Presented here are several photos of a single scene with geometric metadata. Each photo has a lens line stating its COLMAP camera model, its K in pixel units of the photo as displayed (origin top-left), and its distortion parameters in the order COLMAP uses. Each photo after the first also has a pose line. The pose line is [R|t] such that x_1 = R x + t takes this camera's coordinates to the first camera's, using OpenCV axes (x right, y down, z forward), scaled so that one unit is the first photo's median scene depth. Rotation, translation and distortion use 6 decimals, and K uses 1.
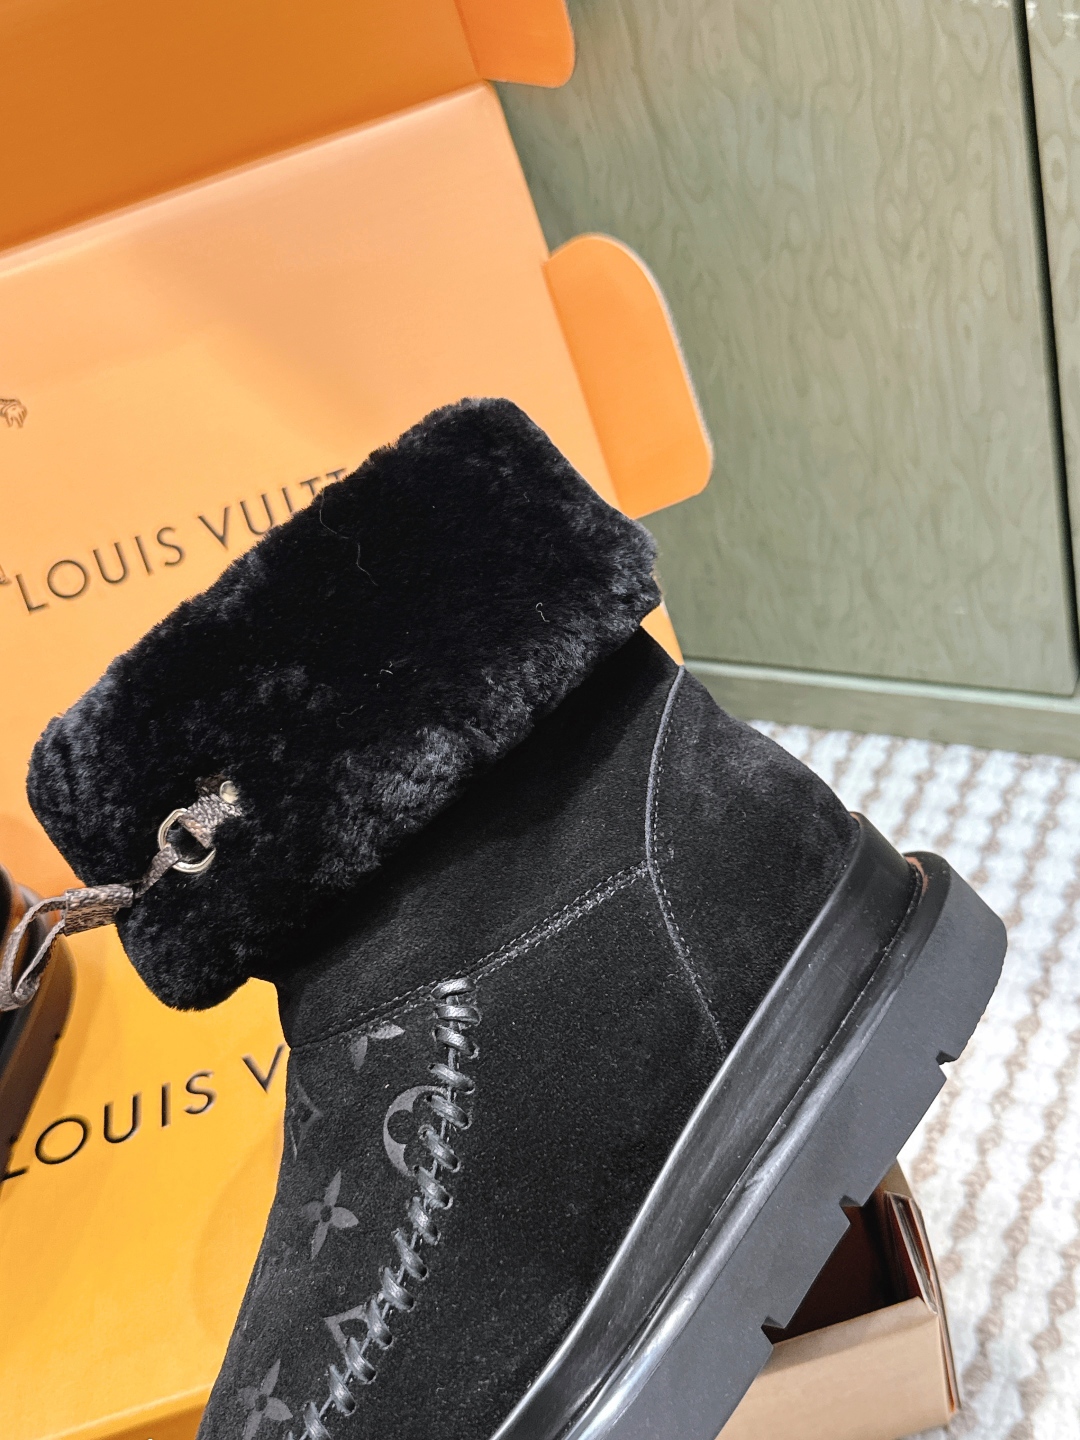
lens RADIAL K [[1654.9, 0, 539.1], [0, 1654.9, 733.5], [0, 0, 1]] dist [0.161981, -0.452830]
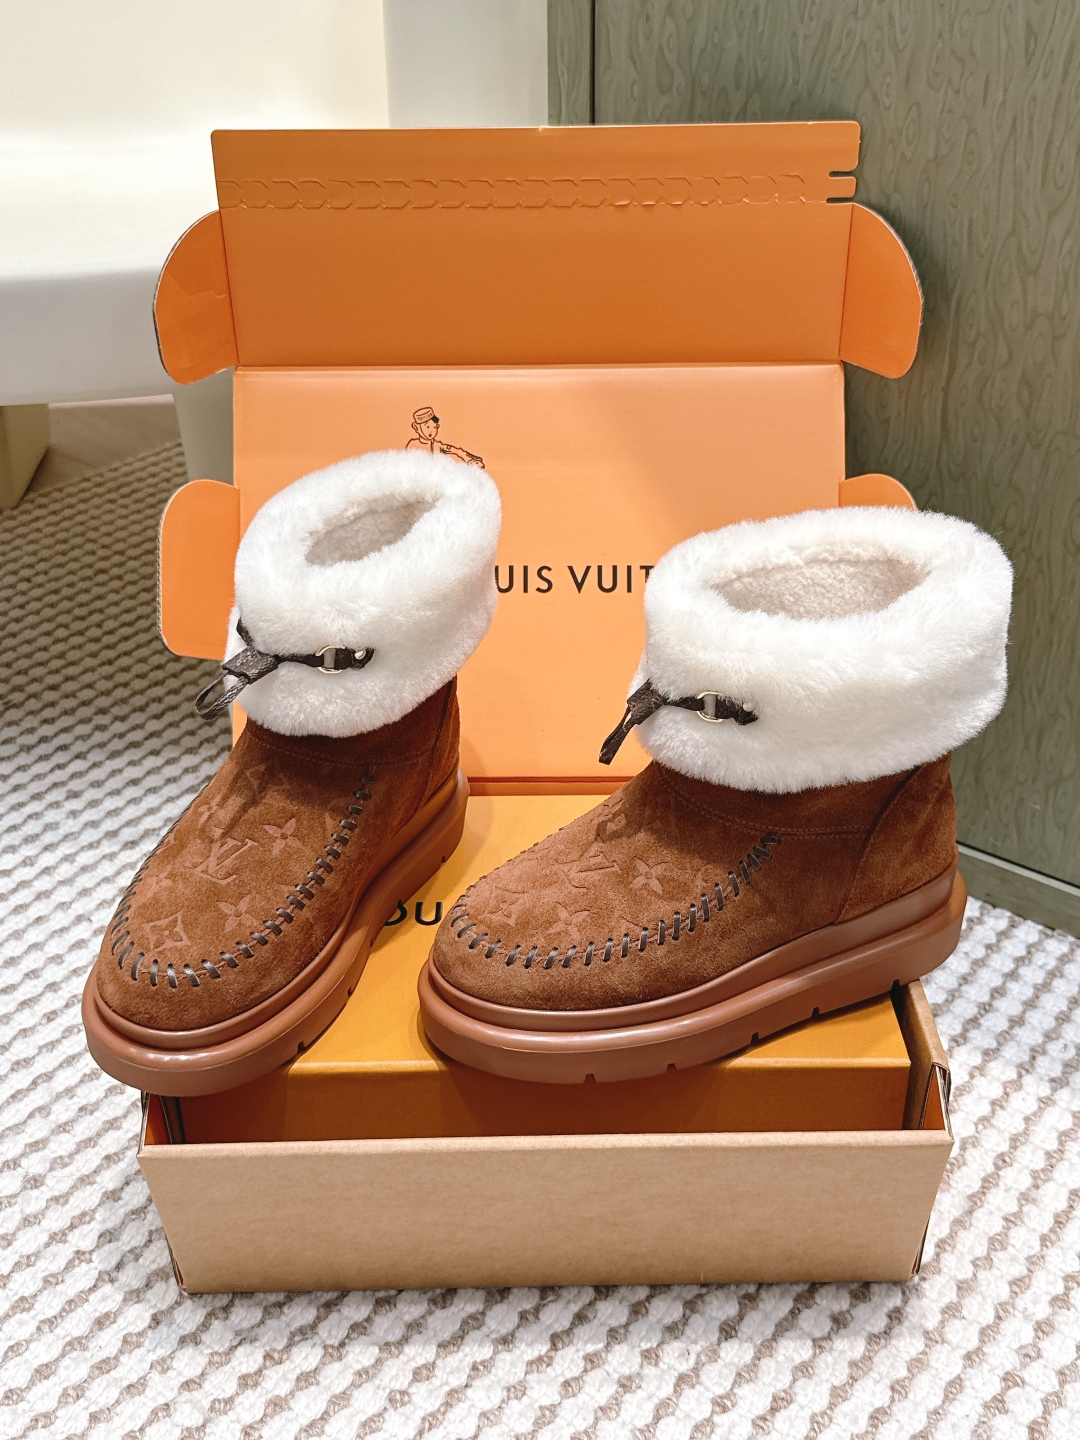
lens RADIAL K [[1634.0, 0, 541.6], [0, 1634.0, 708.4], [0, 0, 1]] dist [0.204353, -0.547198]
pose [[0.947946, 0.317855, -0.019162, -0.160593], [-0.316500, 0.933871, -0.166469, 0.237978], [-0.035018, 0.163868, 0.985860, -0.424445]]
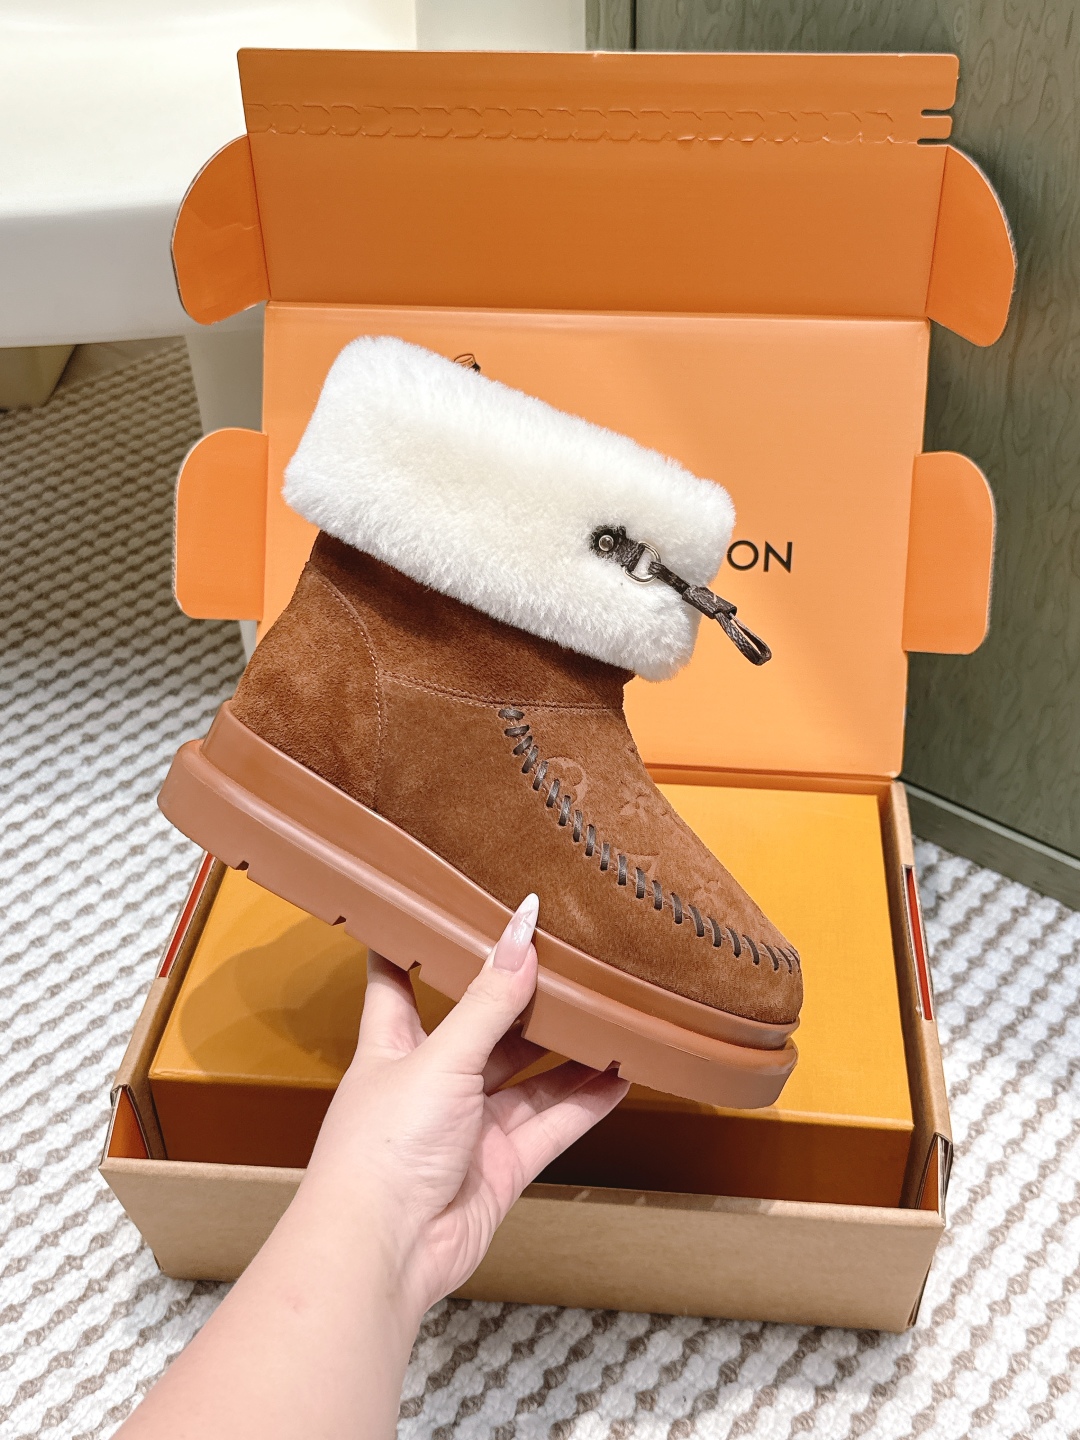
lens RADIAL K [[1640.2, 0, 539.5], [0, 1640.2, 711.0], [0, 0, 1]] dist [0.187714, -0.500062]
pose [[0.939818, 0.340416, -0.029312, -0.159851], [-0.341511, 0.938562, -0.049713, 0.084052], [0.010588, 0.056732, 0.998333, -0.359482]]
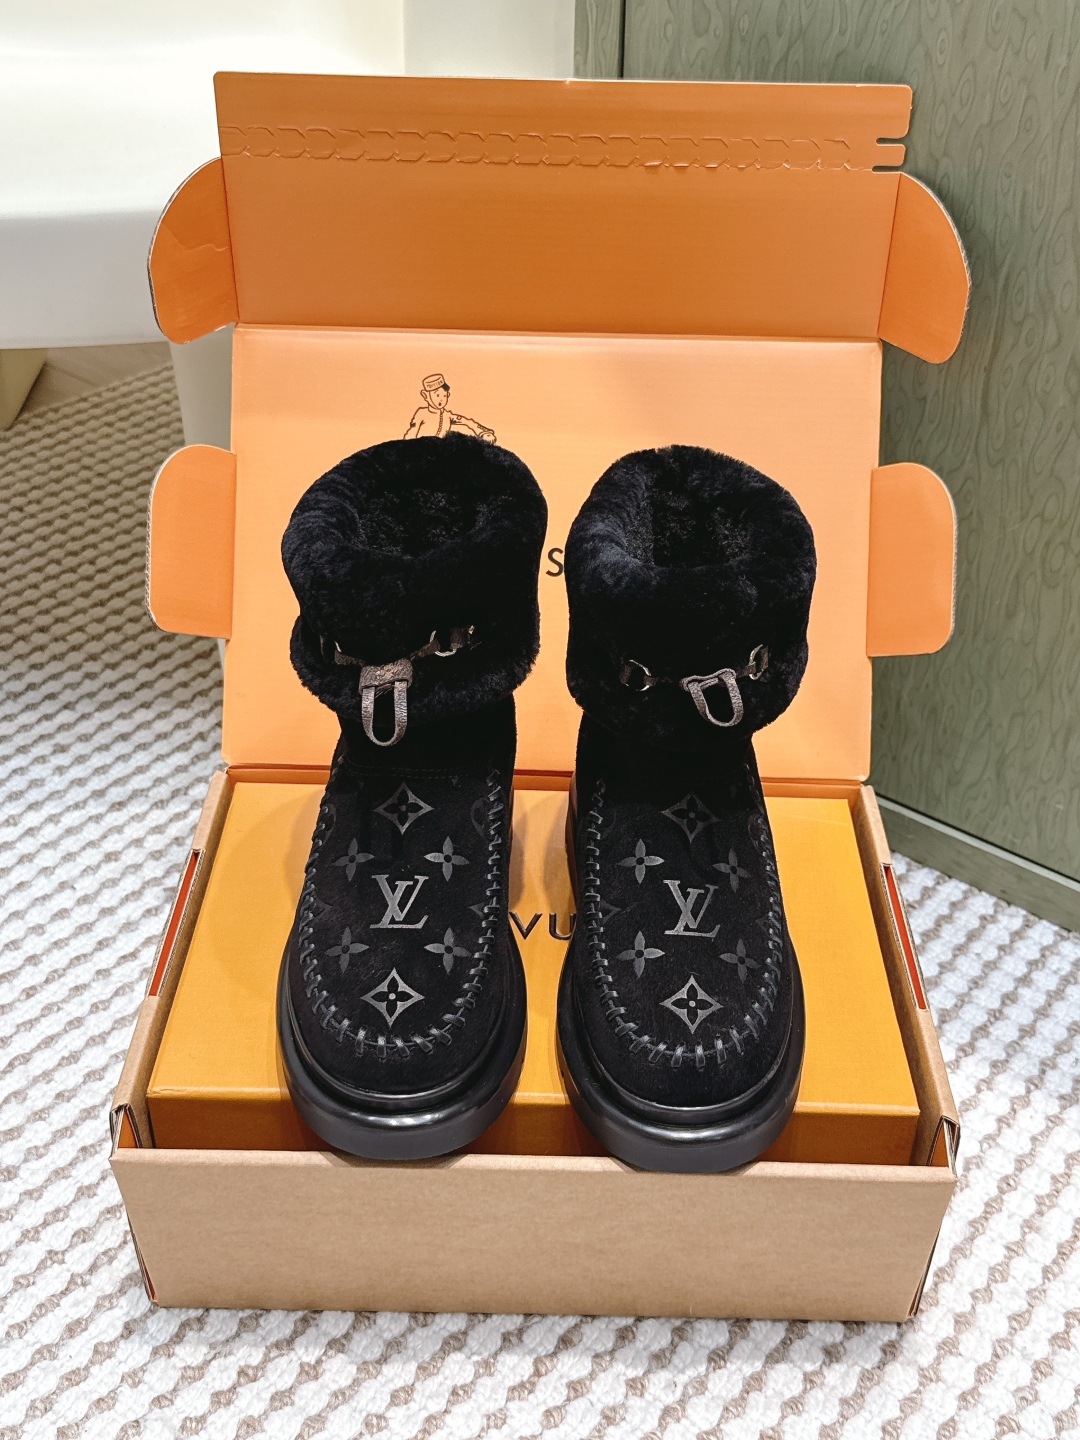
lens RADIAL K [[1635.1, 0, 543.2], [0, 1635.1, 716.3], [0, 0, 1]] dist [0.195540, -0.520863]
pose [[0.937222, 0.348733, 0.000516, -0.185150], [-0.346942, 0.932556, -0.099857, 0.152646], [-0.035305, 0.093409, 0.995002, -0.368982]]
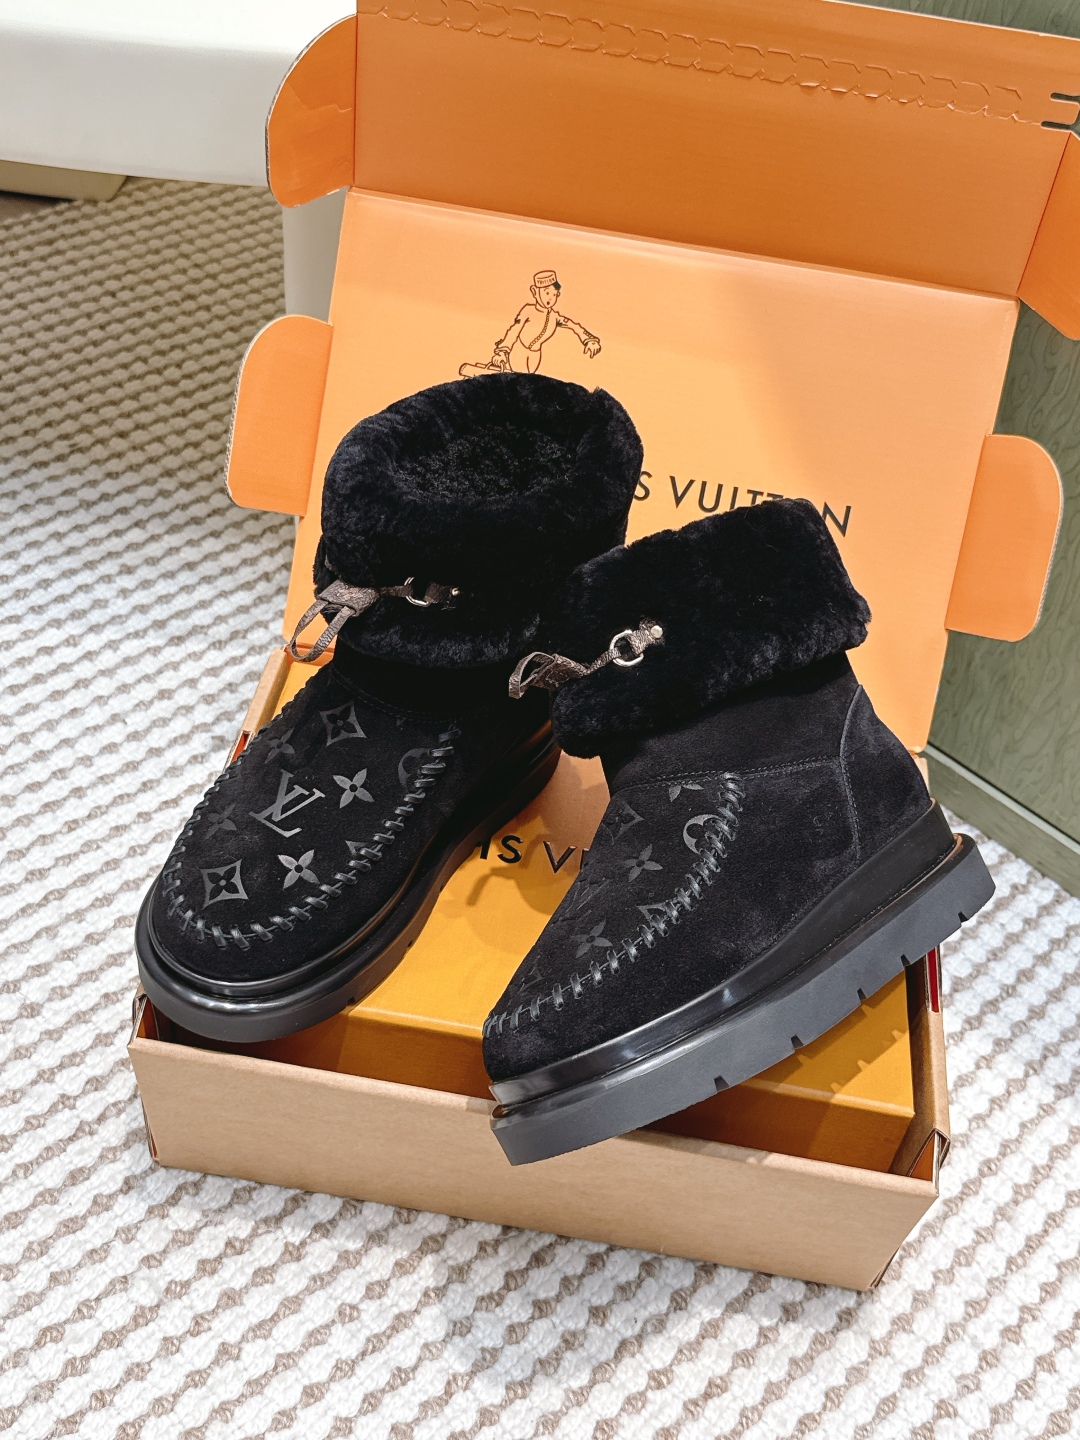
lens RADIAL K [[1633.8, 0, 536.8], [0, 1633.8, 716.8], [0, 0, 1]] dist [0.216824, -0.604970]
pose [[0.877455, 0.478983, 0.025440, -0.239798], [-0.479658, 0.876209, 0.046742, 0.033573], [0.000098, -0.053216, 0.998583, -0.361711]]
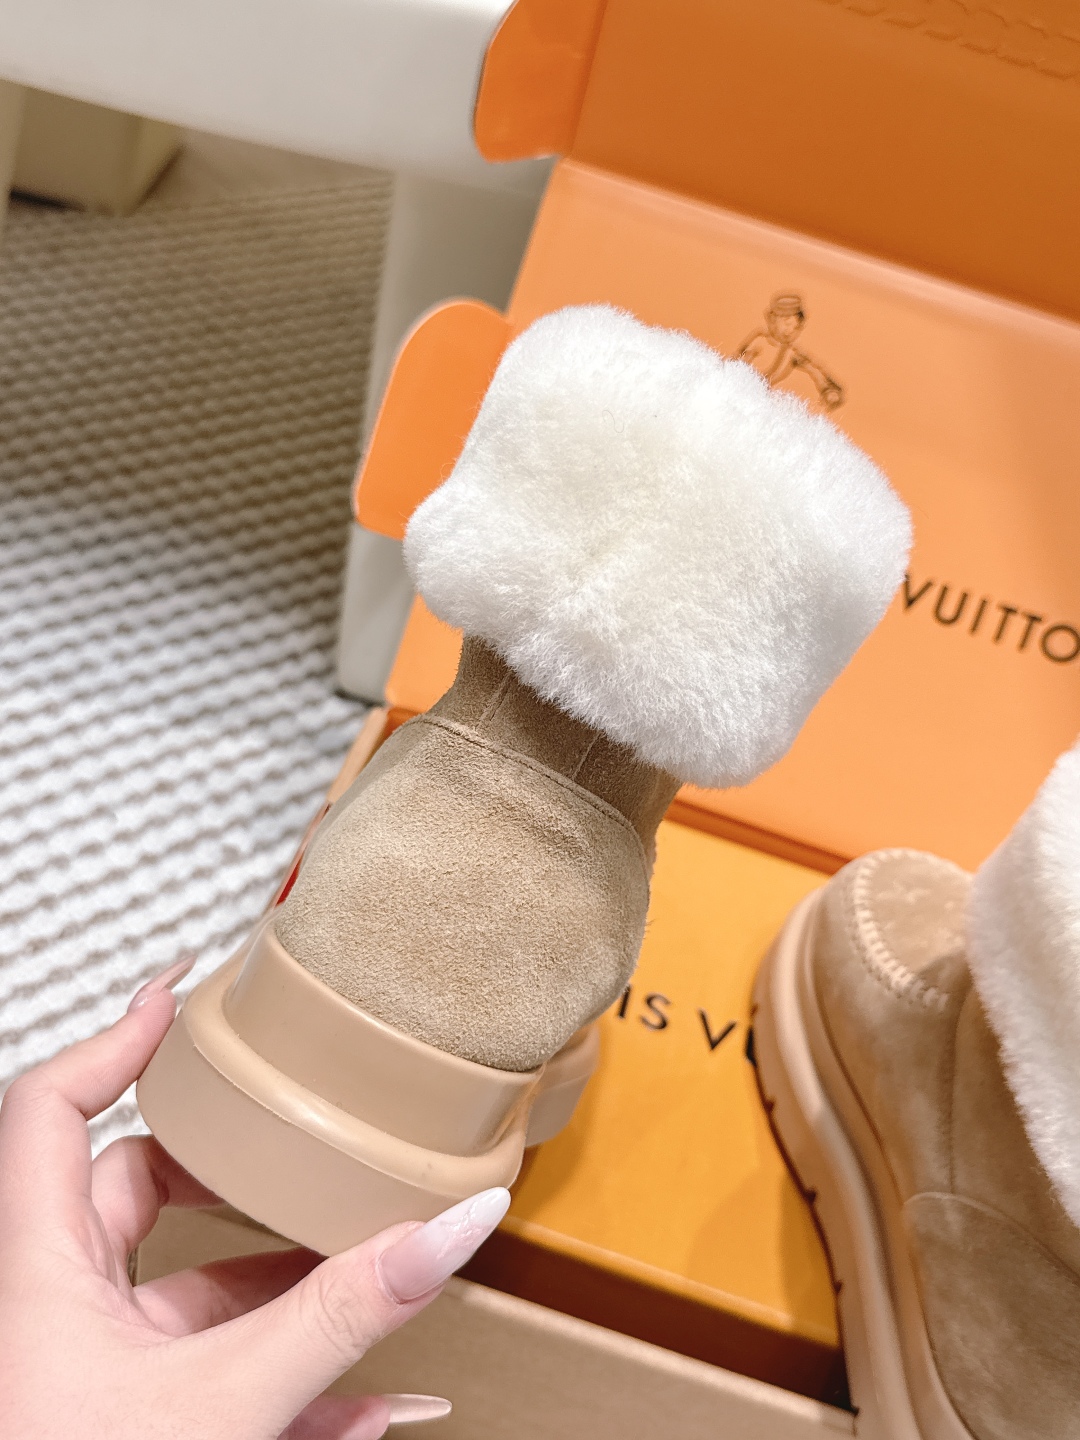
lens RADIAL K [[1639.8, 0, 562.4], [0, 1639.8, 747.2], [0, 0, 1]] dist [0.156417, -0.539204]
pose [[0.817905, 0.571621, 0.065425, -0.377955], [-0.569260, 0.820500, -0.052185, 0.130054], [-0.083511, 0.005438, 0.996492, -0.050961]]
